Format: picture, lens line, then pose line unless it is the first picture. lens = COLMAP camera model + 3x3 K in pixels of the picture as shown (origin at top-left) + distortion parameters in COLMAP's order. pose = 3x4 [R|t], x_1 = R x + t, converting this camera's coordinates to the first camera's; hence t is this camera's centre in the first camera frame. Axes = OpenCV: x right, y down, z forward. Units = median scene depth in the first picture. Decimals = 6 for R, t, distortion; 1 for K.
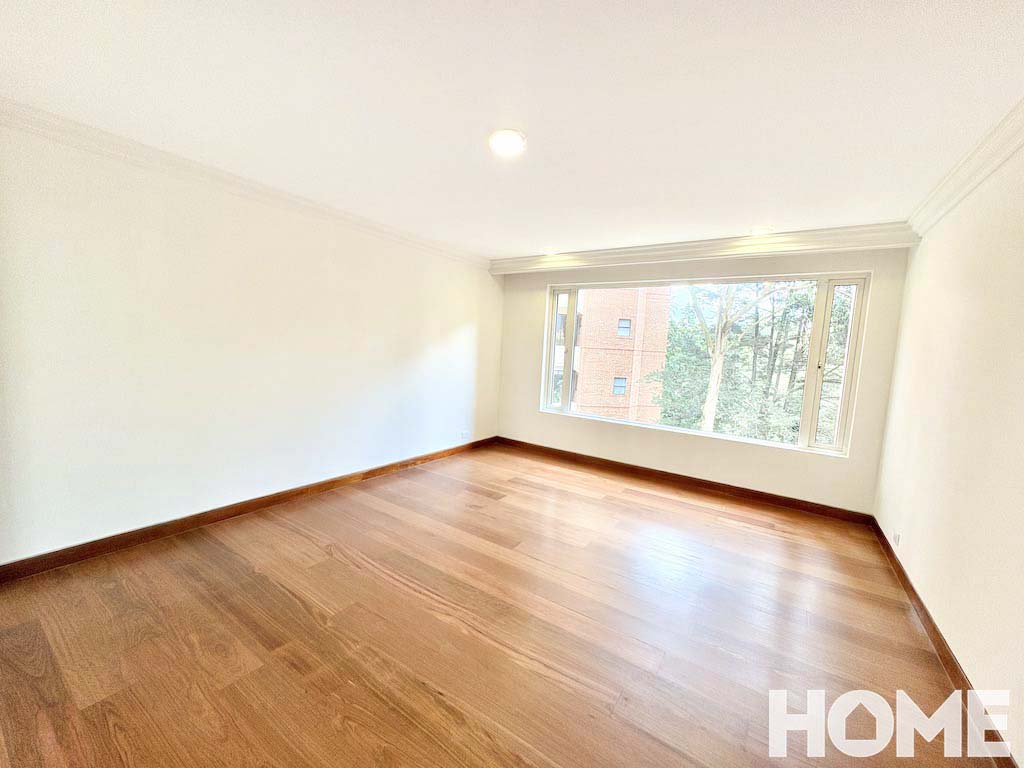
lens RADIAL K [[405.9, 0, 511.0], [0, 405.9, 384.6], [0, 0, 1]] dist [0.000238, 0.000200]
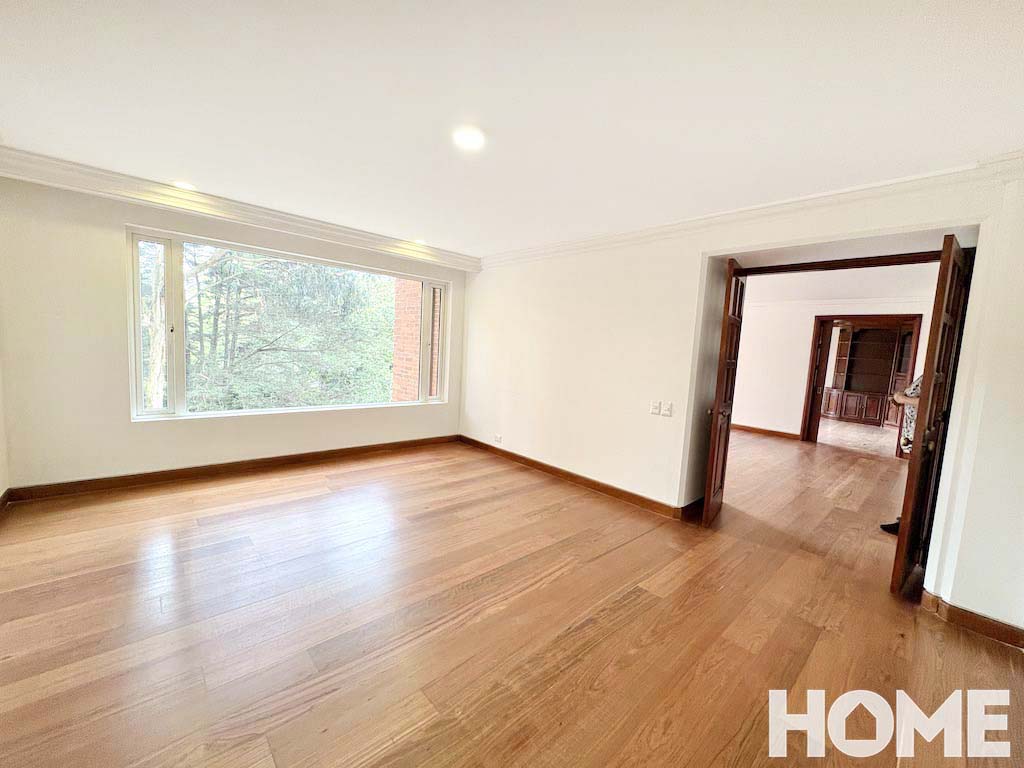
lens RADIAL K [[405.9, 0, 512.7], [0, 405.9, 385.9], [0, 0, 1]] dist [0.000238, 0.000200]
pose [[0.229574, -0.130722, 0.964473, -0.586440], [0.044757, 0.991309, 0.123706, -0.063259], [-0.972262, 0.014767, 0.233430, 0.384047]]
